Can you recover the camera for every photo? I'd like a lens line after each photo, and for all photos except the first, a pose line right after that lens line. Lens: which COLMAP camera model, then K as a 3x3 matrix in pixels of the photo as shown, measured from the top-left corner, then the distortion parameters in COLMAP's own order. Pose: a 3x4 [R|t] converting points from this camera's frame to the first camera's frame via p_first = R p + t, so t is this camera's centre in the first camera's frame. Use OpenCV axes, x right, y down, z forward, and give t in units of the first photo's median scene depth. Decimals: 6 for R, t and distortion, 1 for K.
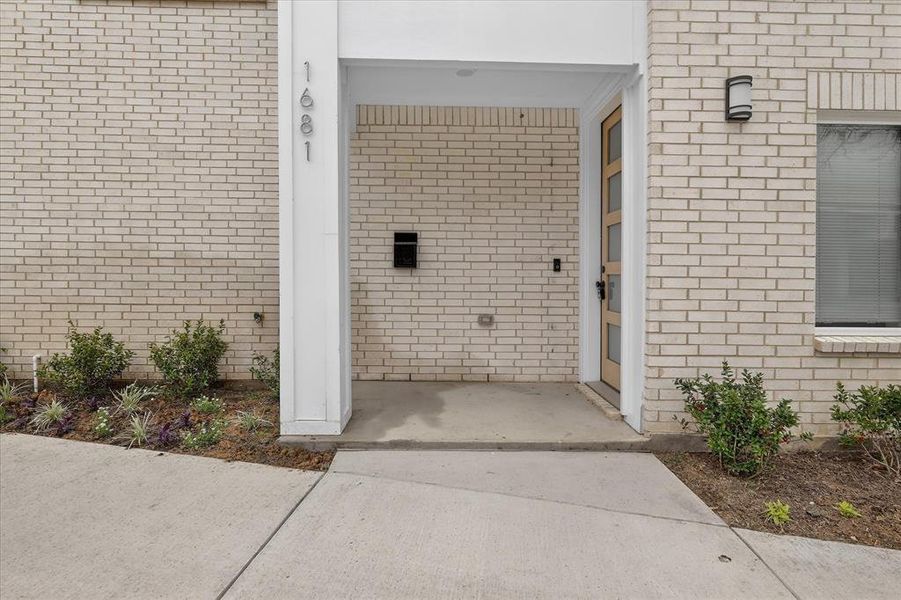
lens RADIAL K [[448.5, 0, 450.4], [0, 448.5, 280.5], [0, 0, 1]] dist [0.000340, -0.000003]
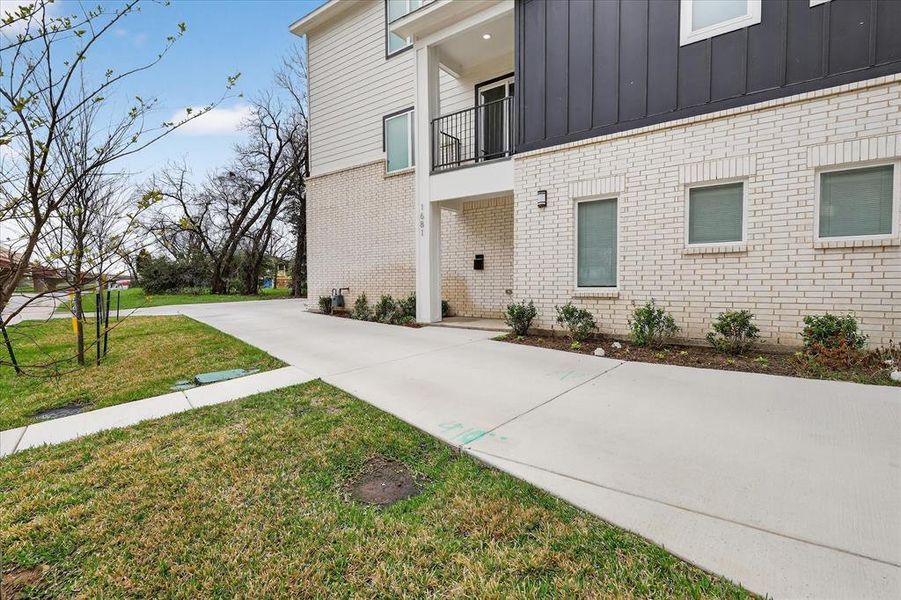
lens RADIAL K [[412.2, 0, 446.9], [0, 412.2, 294.4], [0, 0, 1]] dist [0.002790, 0.000225]
pose [[0.778069, 0.005309, -0.628157, 1.636653], [-0.000484, 0.999969, 0.007853, 0.123938], [0.628179, -0.005806, 0.778047, -1.145935]]
